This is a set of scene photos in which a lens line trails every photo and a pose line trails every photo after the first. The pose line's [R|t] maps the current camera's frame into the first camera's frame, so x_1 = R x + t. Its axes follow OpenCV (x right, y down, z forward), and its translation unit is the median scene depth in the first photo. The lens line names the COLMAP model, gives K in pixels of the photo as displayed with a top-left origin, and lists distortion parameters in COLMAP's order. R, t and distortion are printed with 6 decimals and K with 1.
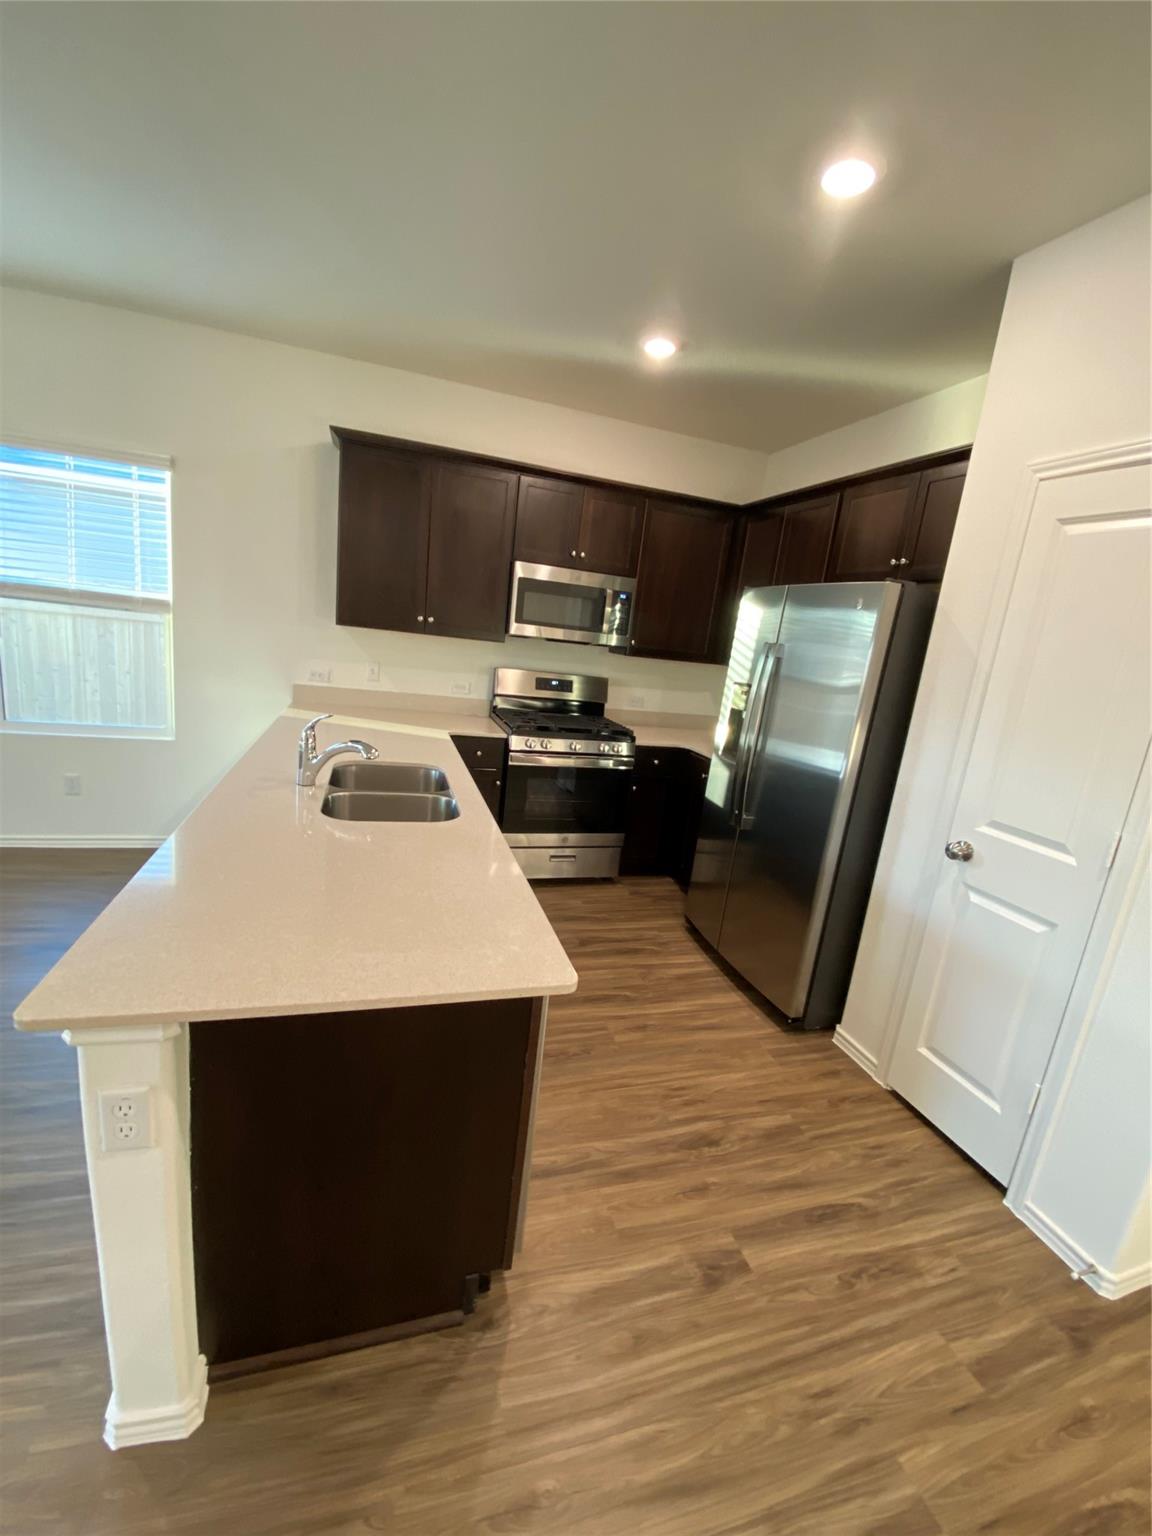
lens RADIAL K [[623.0, 0, 576.0], [0, 623.0, 768.0], [0, 0, 1]] dist [0.022755, -0.019741]
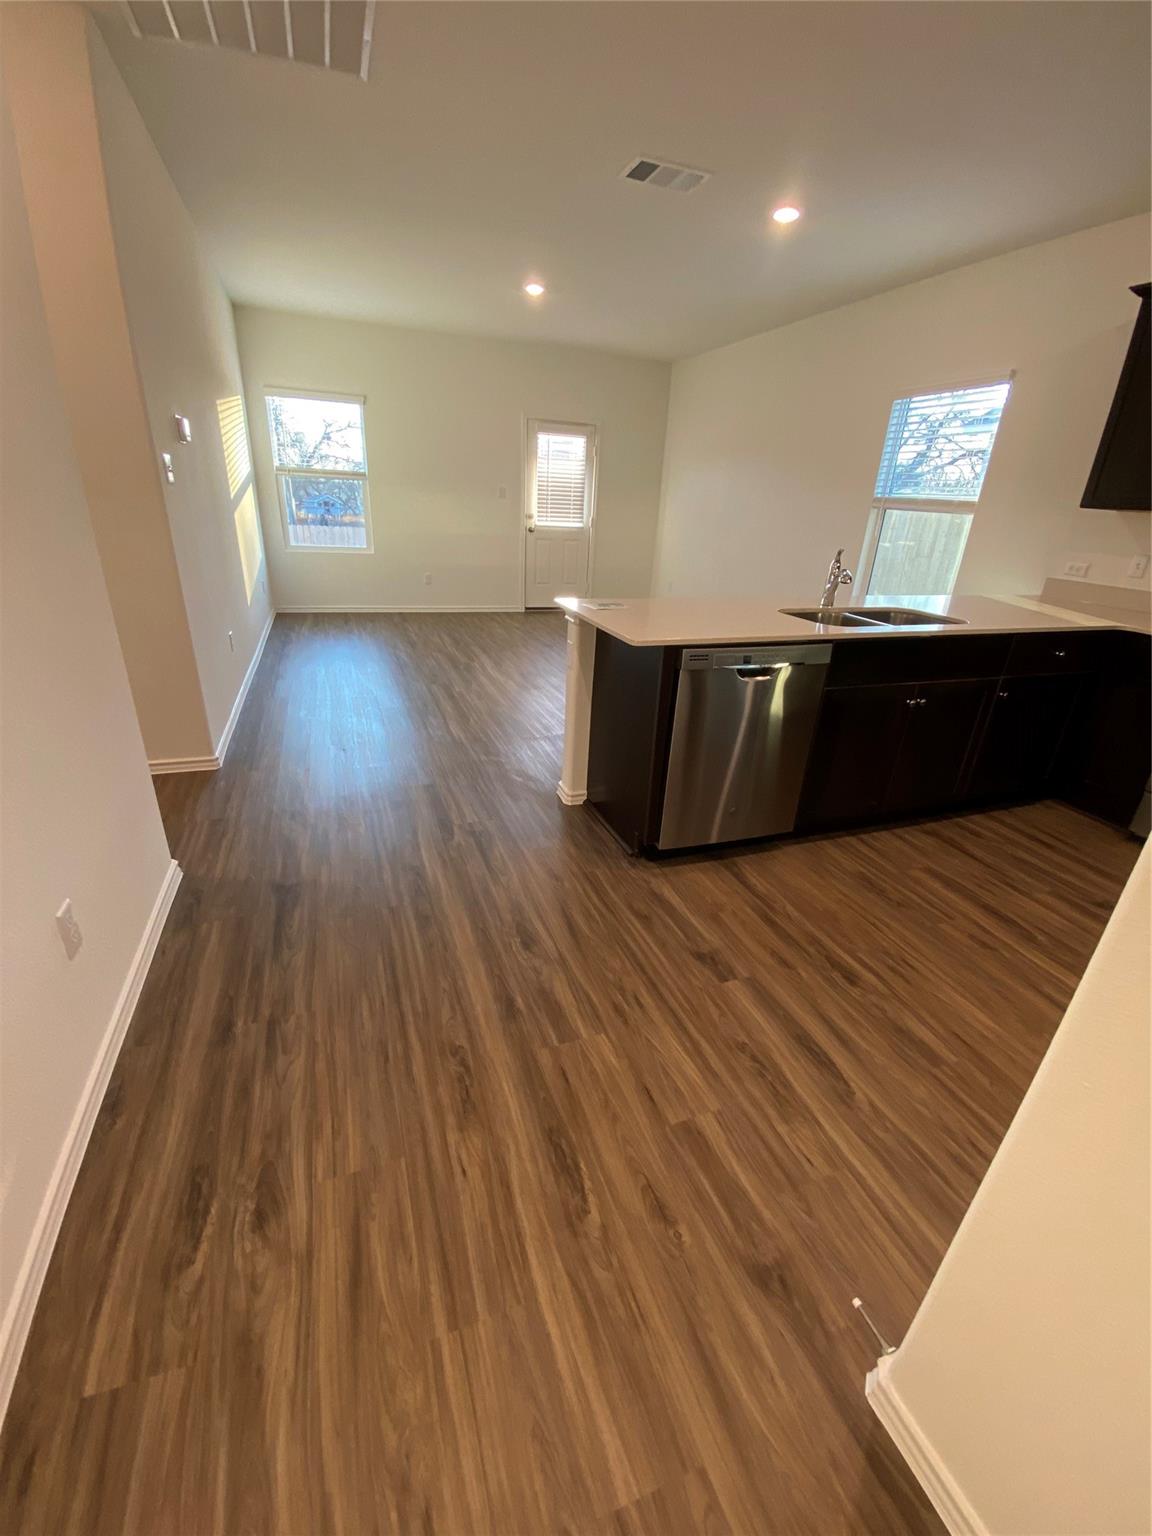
lens RADIAL K [[623.0, 0, 576.0], [0, 623.0, 768.0], [0, 0, 1]] dist [0.022755, -0.019741]
pose [[0.056130, 0.290585, -0.955201, 1.234164], [-0.263774, 0.927034, 0.266516, 0.179177], [0.962950, 0.236998, 0.128683, 0.471886]]
